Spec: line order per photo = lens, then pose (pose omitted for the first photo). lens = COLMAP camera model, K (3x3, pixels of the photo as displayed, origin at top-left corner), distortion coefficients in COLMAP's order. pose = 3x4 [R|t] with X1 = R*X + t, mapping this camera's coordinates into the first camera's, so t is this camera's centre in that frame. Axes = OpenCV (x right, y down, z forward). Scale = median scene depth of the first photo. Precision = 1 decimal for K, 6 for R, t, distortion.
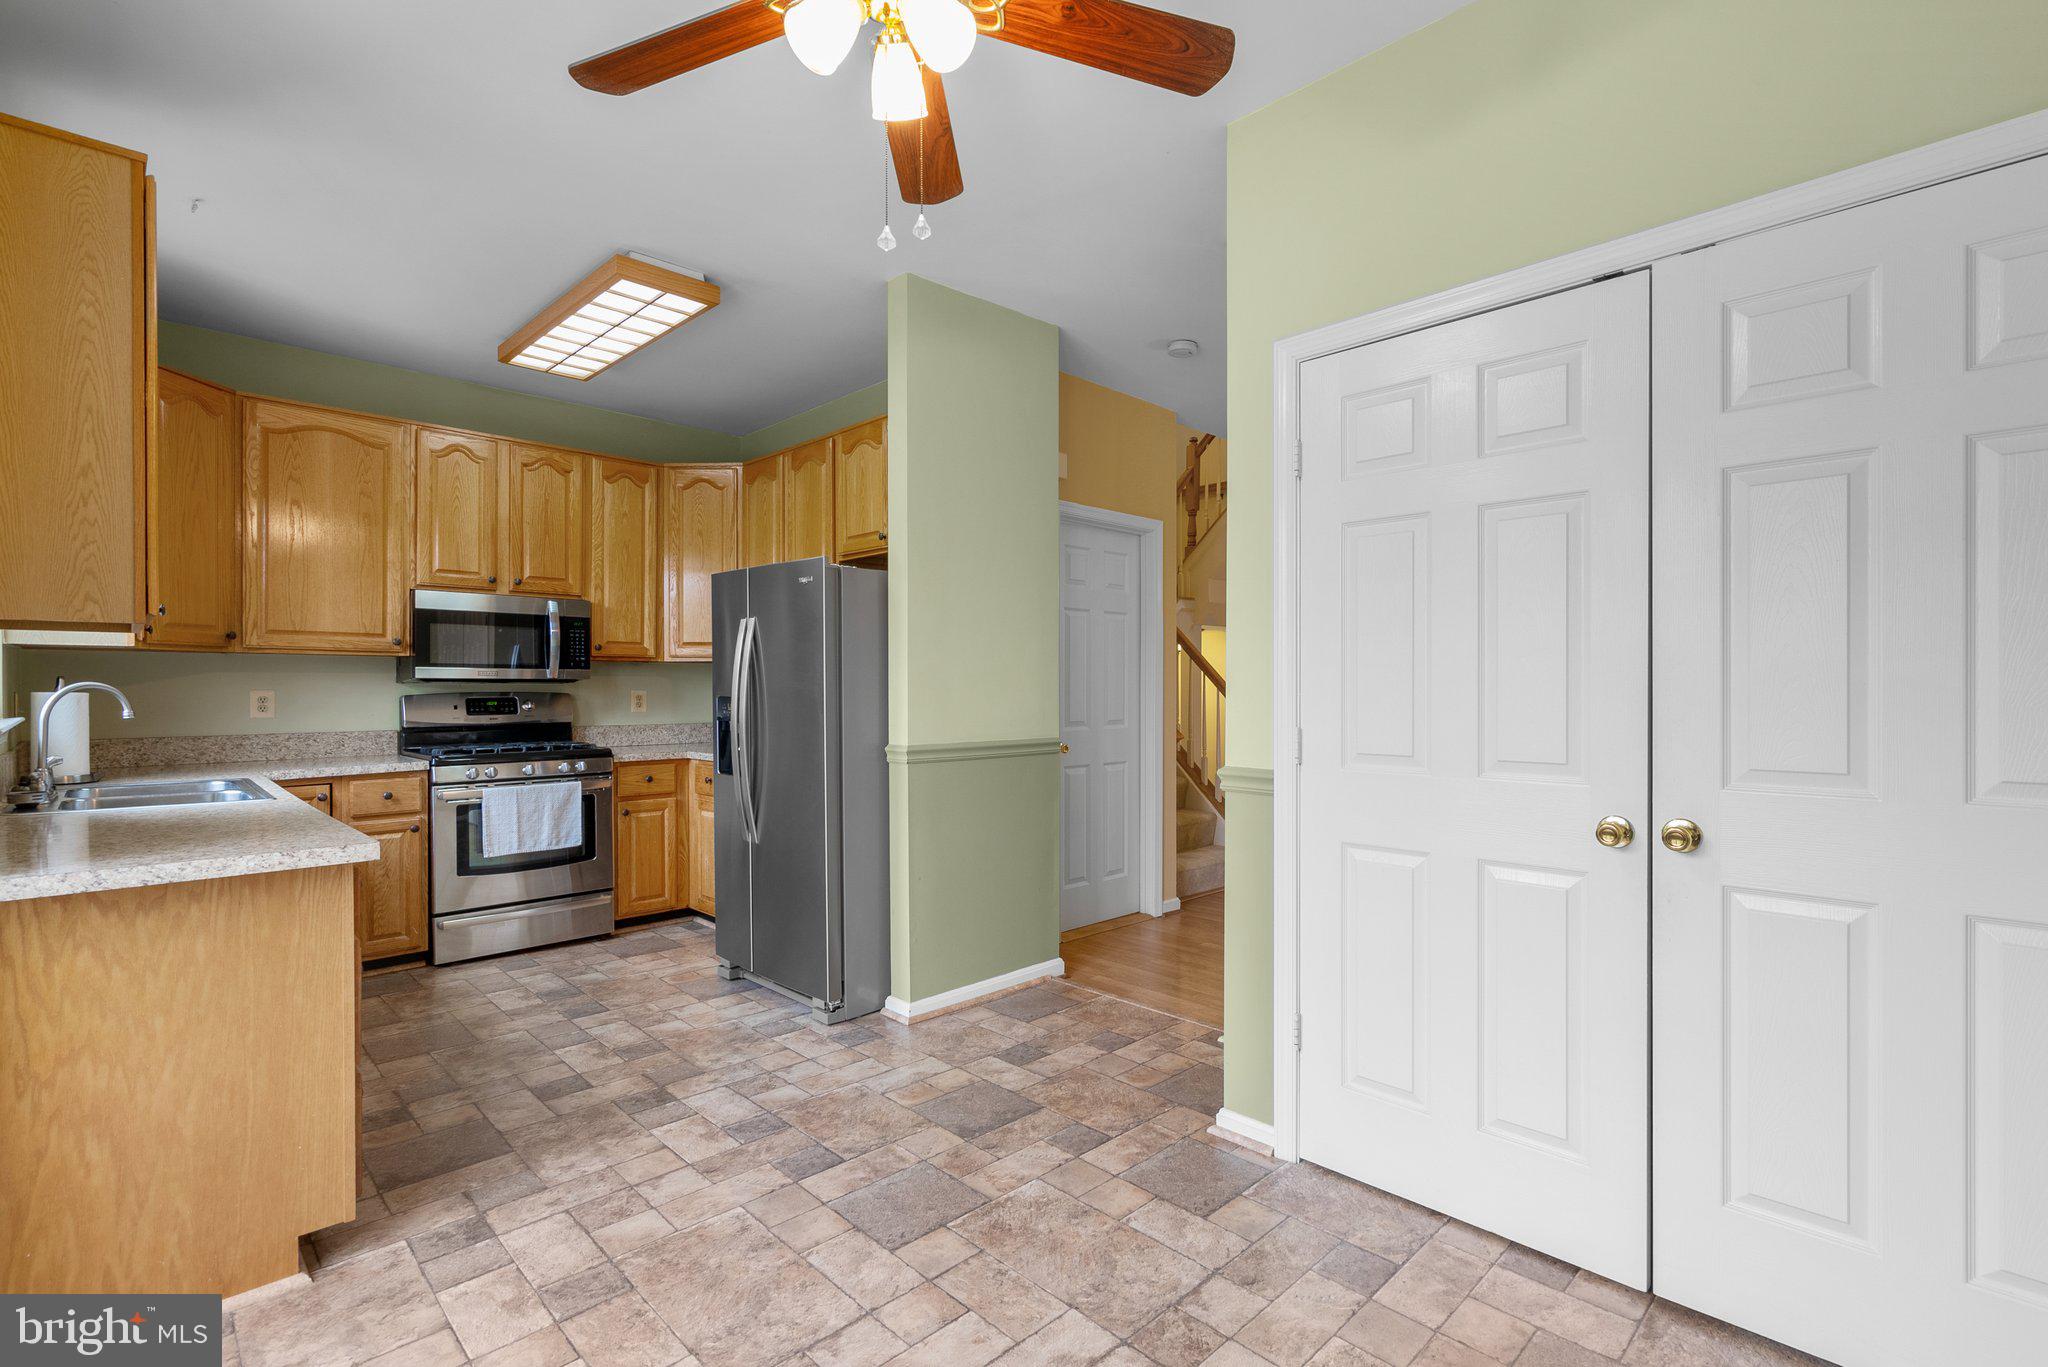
lens RADIAL K [[940.7, 0, 1026.8], [0, 940.7, 692.4], [0, 0, 1]] dist [-0.003512, 0.000291]
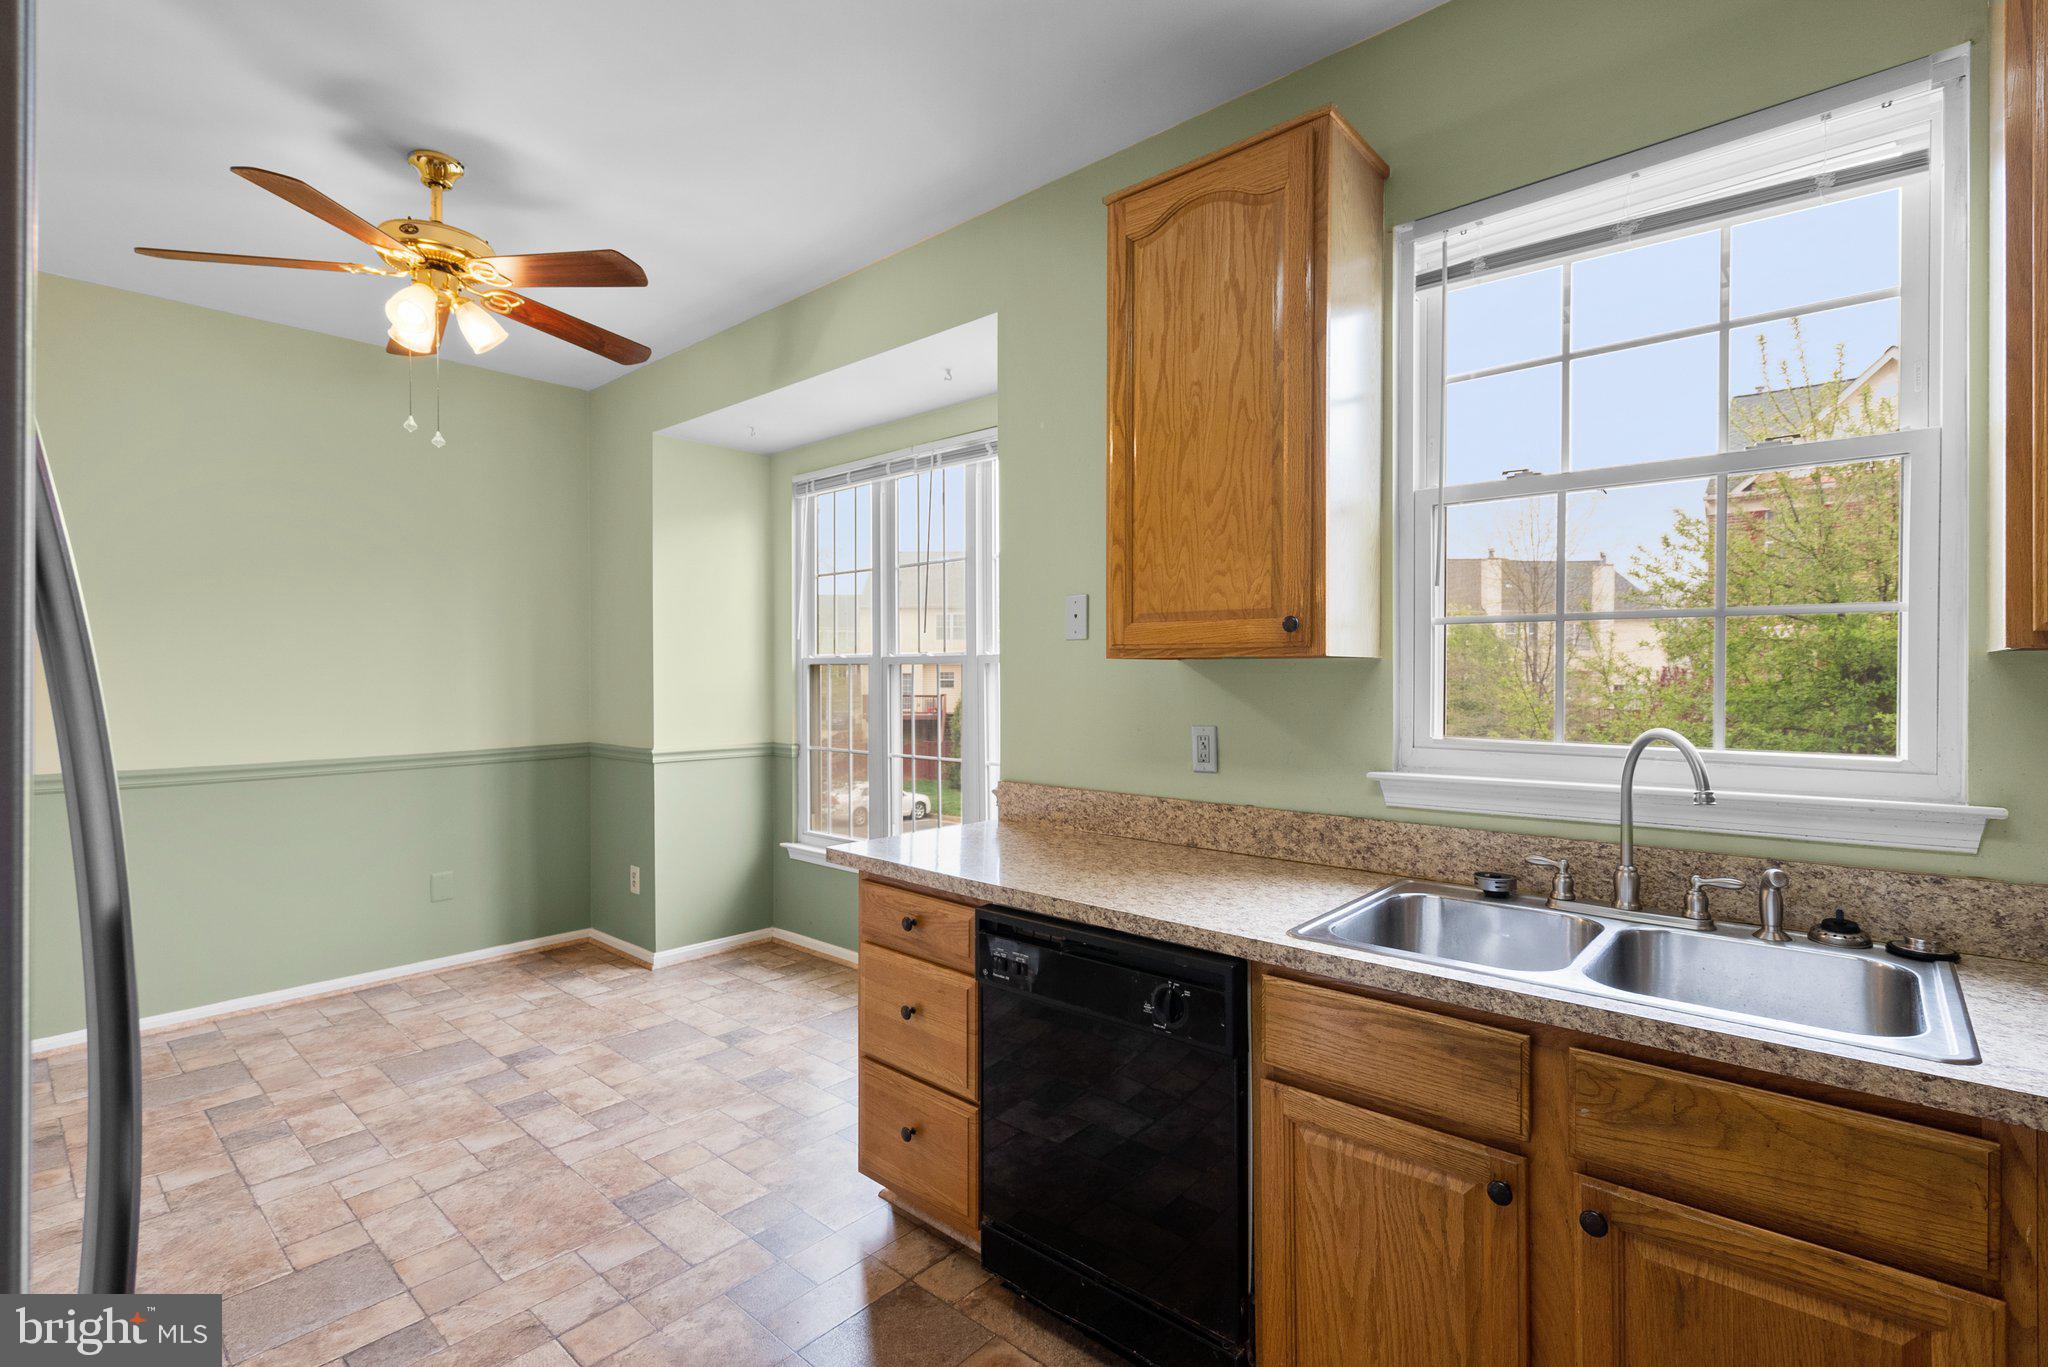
lens RADIAL K [[941.1, 0, 1024.0], [0, 941.1, 683.5], [0, 0, 1]] dist [0.000350, 0.000307]
pose [[-0.997410, 0.004757, -0.071774, -0.416188], [0.003703, 0.999884, 0.014807, -0.033366], [0.071836, 0.014503, -0.997311, 1.079950]]
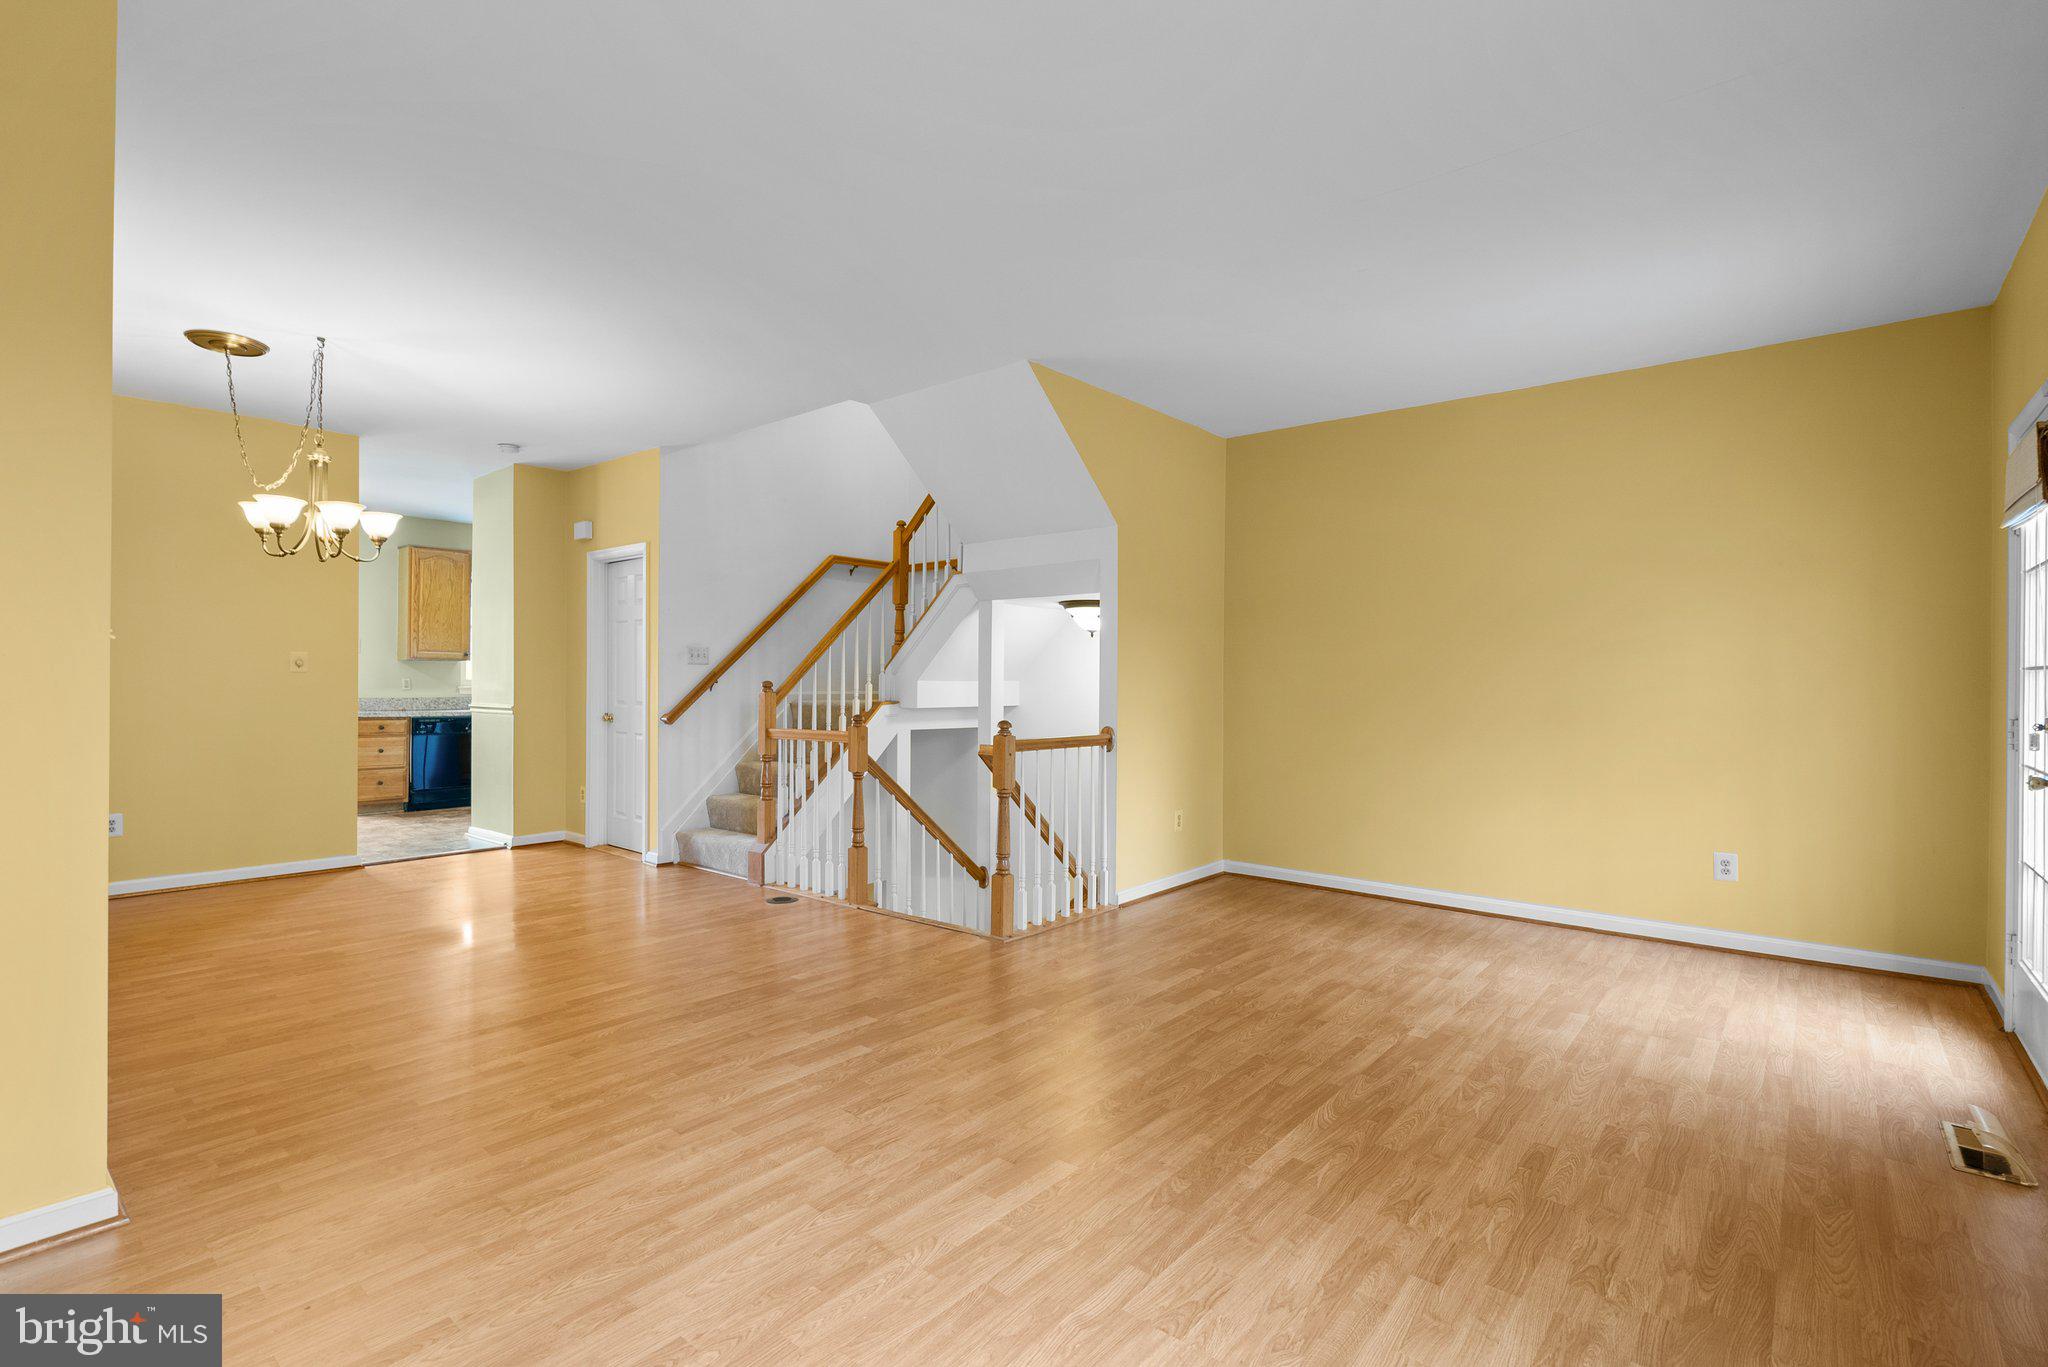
lens RADIAL K [[954.8, 0, 1017.8], [0, 954.8, 670.3], [0, 0, 1]] dist [0.013471, -0.000004]
pose [[0.087428, -0.008753, -0.996132, 1.826092], [-0.009821, 0.999905, -0.009648, -0.007753], [0.996122, 0.010626, 0.087334, 1.744826]]
